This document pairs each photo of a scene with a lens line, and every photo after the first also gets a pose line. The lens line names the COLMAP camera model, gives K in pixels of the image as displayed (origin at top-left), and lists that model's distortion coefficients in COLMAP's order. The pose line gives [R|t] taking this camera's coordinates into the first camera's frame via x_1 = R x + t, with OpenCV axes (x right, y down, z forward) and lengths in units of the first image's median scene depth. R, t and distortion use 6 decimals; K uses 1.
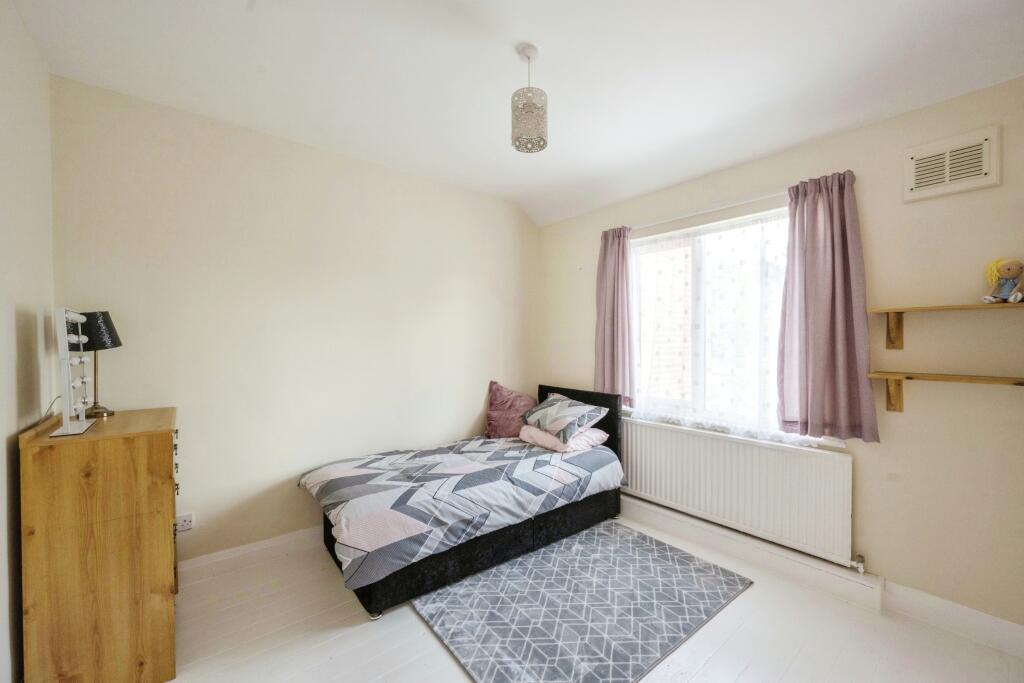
lens RADIAL K [[414.9, 0, 511.2], [0, 414.9, 345.0], [0, 0, 1]] dist [-0.000304, 0.000041]
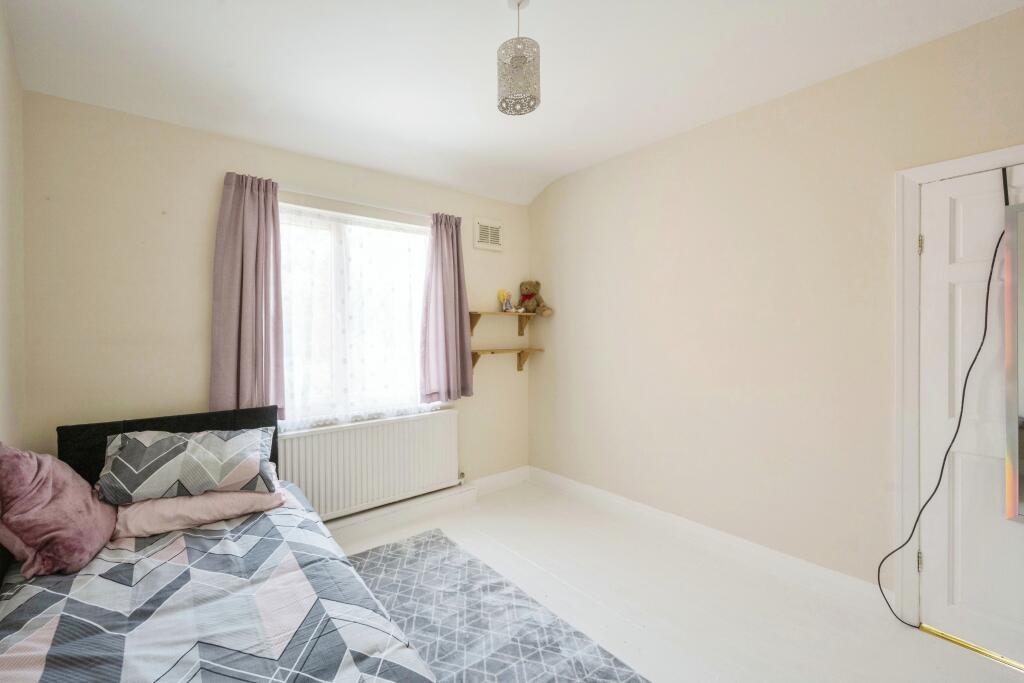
lens RADIAL K [[405.5, 0, 497.8], [0, 405.5, 325.6], [0, 0, 1]] dist [-0.002356, -0.000145]
pose [[0.030879, 0.009861, 0.999474, -0.507682], [0.013680, 0.999854, -0.010287, -0.010939], [-0.999429, 0.013991, 0.030740, 0.649601]]
